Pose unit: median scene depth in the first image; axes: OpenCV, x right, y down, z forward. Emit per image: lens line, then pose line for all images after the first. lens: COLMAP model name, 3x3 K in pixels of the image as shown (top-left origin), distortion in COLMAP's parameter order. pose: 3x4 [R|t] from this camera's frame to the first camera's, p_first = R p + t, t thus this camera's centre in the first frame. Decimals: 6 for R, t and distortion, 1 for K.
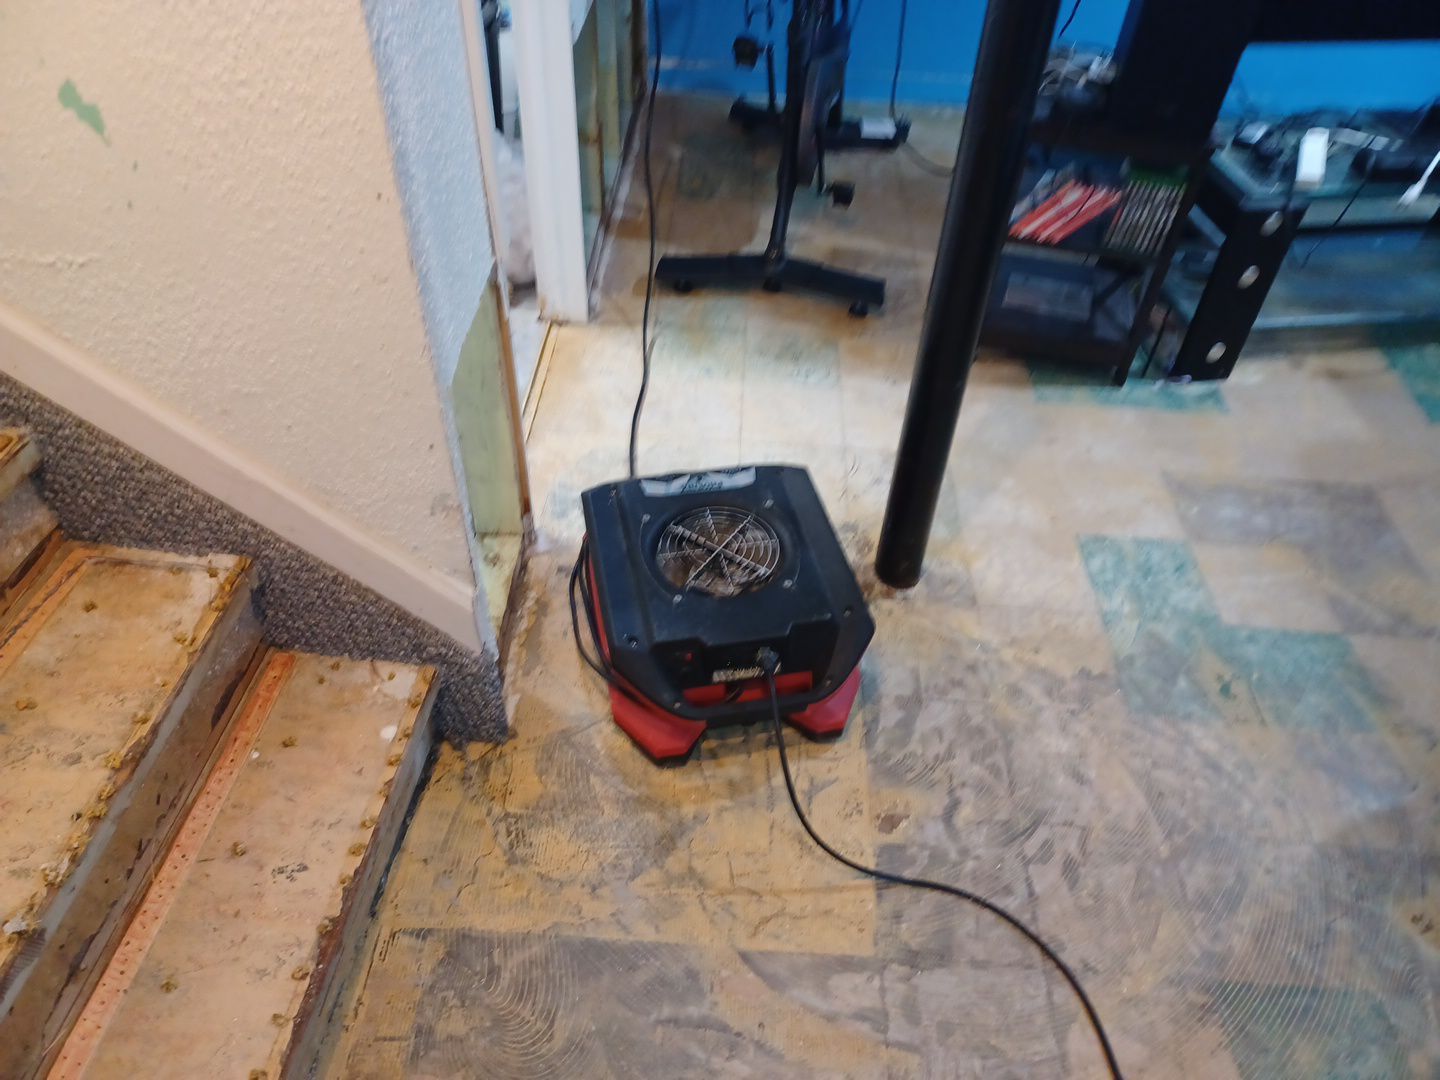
lens RADIAL K [[1057.3, 0, 722.6], [0, 1057.3, 537.6], [0, 0, 1]] dist [0.057672, -0.038288]
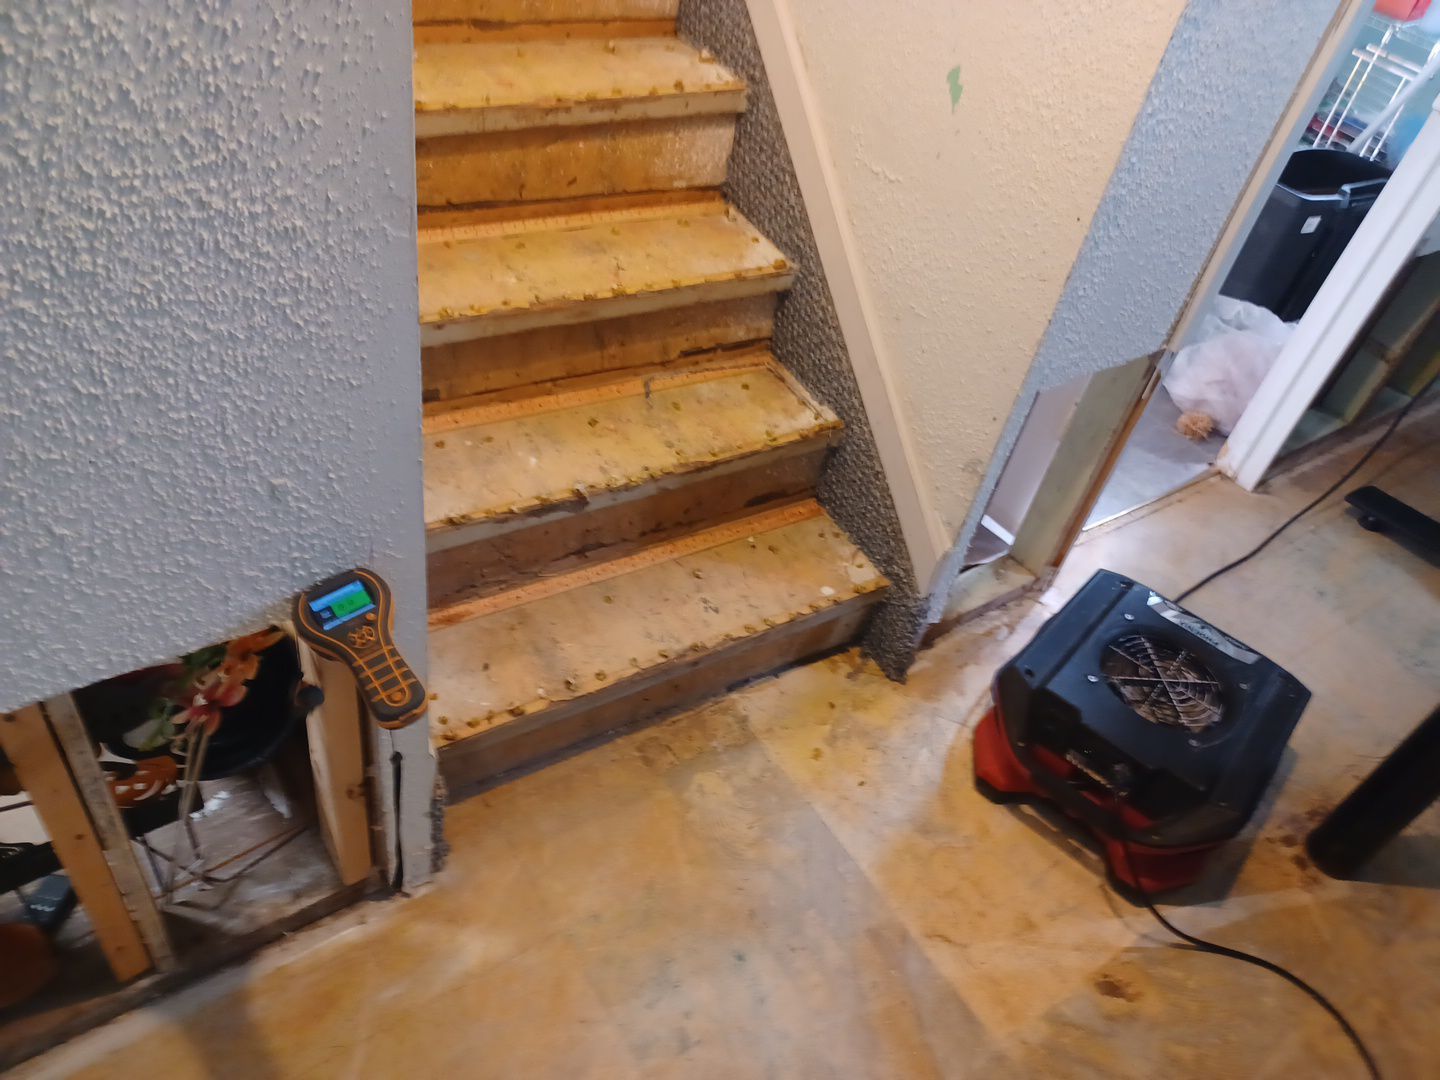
lens RADIAL K [[1057.3, 0, 707.6], [0, 1057.3, 535.2], [0, 0, 1]] dist [0.057672, -0.038288]
pose [[0.596565, 0.579434, -0.555308, 0.275385], [-0.642510, 0.759434, 0.102183, 0.100277], [0.480928, 0.295832, 0.825343, -0.133569]]
